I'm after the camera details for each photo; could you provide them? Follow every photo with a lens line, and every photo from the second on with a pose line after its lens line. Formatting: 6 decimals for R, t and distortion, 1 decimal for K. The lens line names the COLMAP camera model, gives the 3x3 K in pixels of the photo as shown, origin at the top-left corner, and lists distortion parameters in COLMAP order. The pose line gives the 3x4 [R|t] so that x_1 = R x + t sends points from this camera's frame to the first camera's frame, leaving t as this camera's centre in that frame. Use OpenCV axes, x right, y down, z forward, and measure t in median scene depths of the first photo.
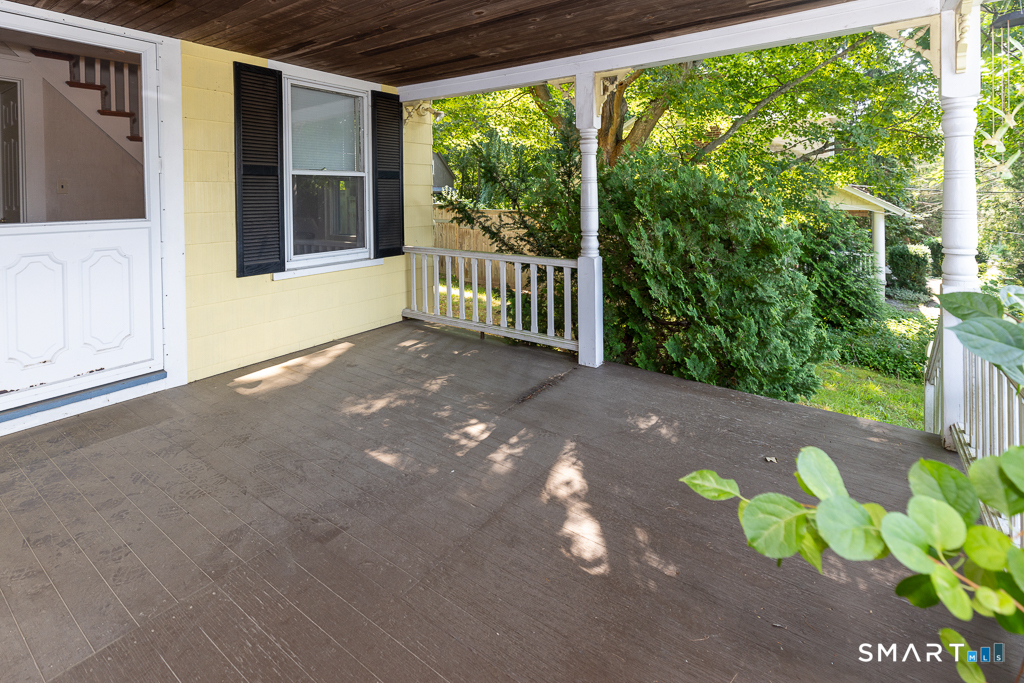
lens RADIAL K [[495.3, 0, 486.9], [0, 495.3, 196.1], [0, 0, 1]] dist [0.000972, 0.000197]
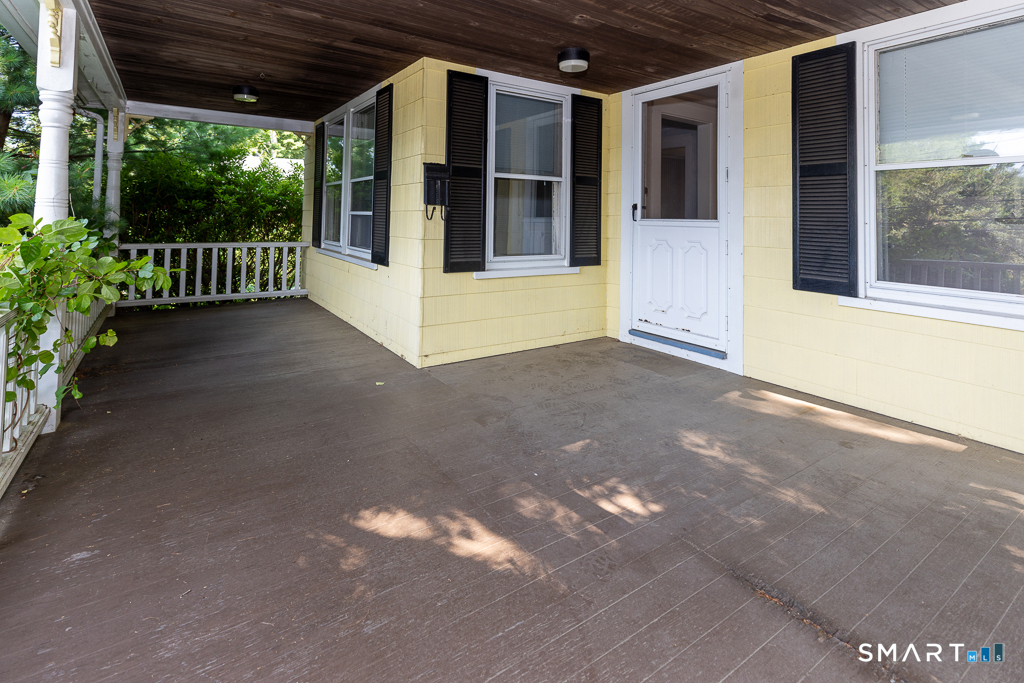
lens RADIAL K [[495.3, 0, 486.9], [0, 495.3, 196.1], [0, 0, 1]] dist [0.000972, 0.000197]
pose [[-0.346791, -0.036785, -0.937221, 0.677714], [-0.017876, 0.999308, -0.032607, 0.039315], [0.937772, 0.005446, -0.347208, 0.952367]]
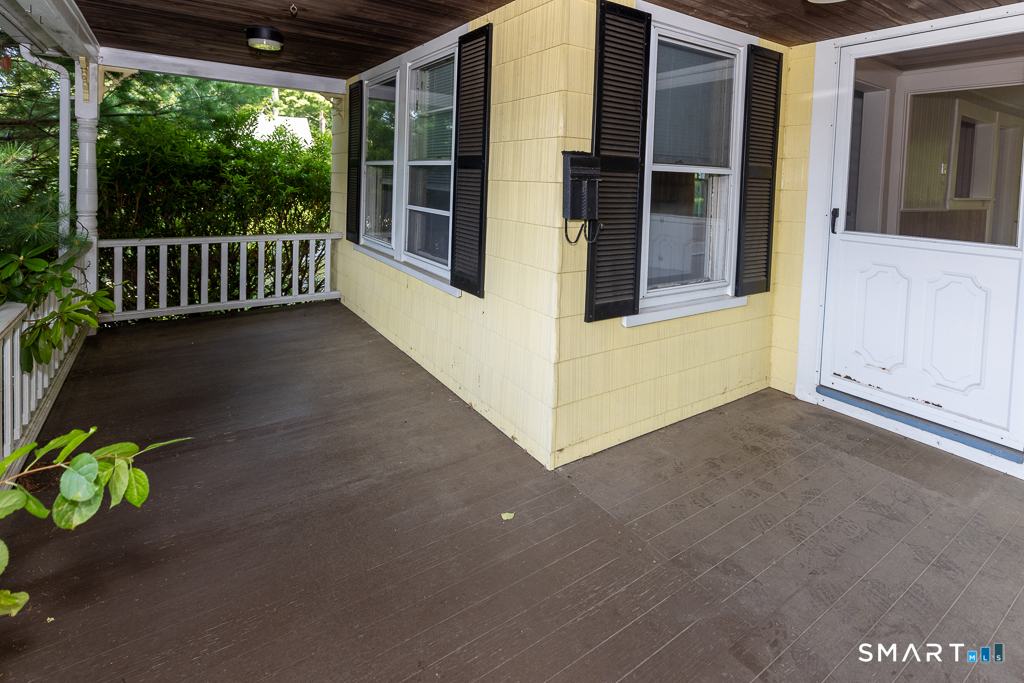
lens RADIAL K [[495.3, 0, 486.9], [0, 495.3, 196.1], [0, 0, 1]] dist [0.000972, 0.000197]
pose [[-0.348318, 0.032199, -0.936823, 0.335830], [-0.032957, 0.998371, 0.046568, -0.044676], [0.936797, 0.047095, -0.346690, 0.527830]]
